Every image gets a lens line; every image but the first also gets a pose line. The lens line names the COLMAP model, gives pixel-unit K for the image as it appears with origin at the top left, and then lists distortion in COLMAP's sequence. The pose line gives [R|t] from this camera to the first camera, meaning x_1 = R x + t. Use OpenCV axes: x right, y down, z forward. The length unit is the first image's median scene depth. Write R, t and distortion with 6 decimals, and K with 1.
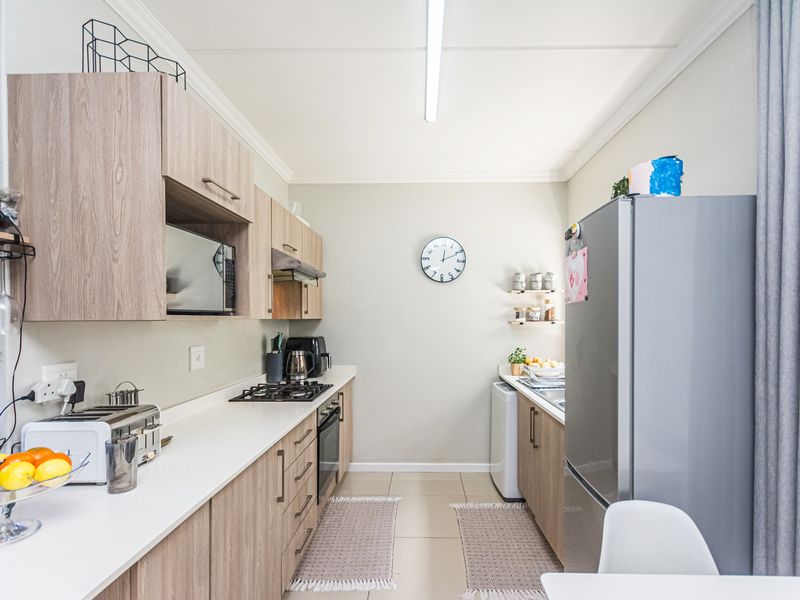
lens RADIAL K [[400.6, 0, 416.6], [0, 400.6, 321.4], [0, 0, 1]] dist [-0.001265, -0.000155]
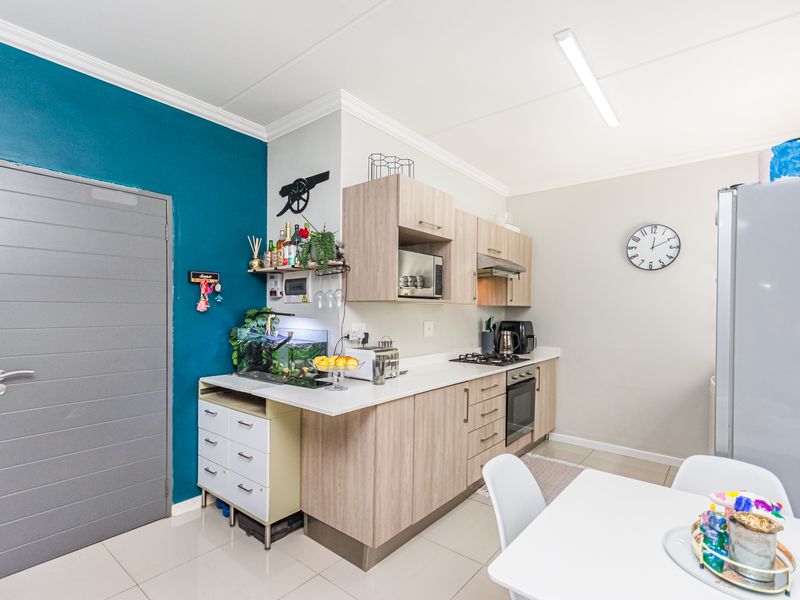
lens RADIAL K [[397.5, 0, 398.9], [0, 397.5, 310.8], [0, 0, 1]] dist [-0.003735, -0.000309]
pose [[0.785198, 0.008613, -0.619185, 0.219044], [-0.015554, 0.999862, -0.005816, 0.022693], [0.619050, 0.014198, 0.785223, -0.194120]]
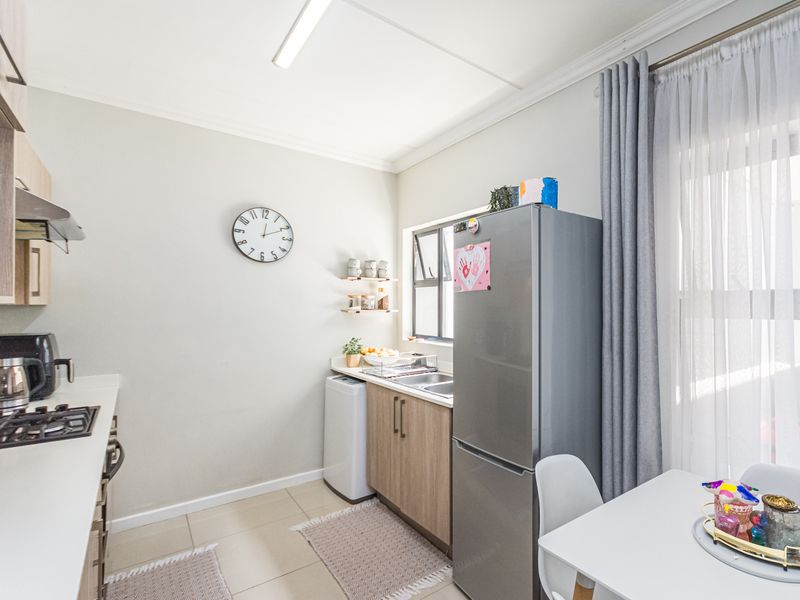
lens RADIAL K [[406.5, 0, 483.6], [0, 406.5, 304.4], [0, 0, 1]] dist [0.001083, 0.000941]
pose [[0.750444, 0.011482, 0.660835, -0.175307], [-0.000410, 0.999857, -0.016906, 0.003733], [-0.660934, 0.012416, 0.750341, 0.086926]]
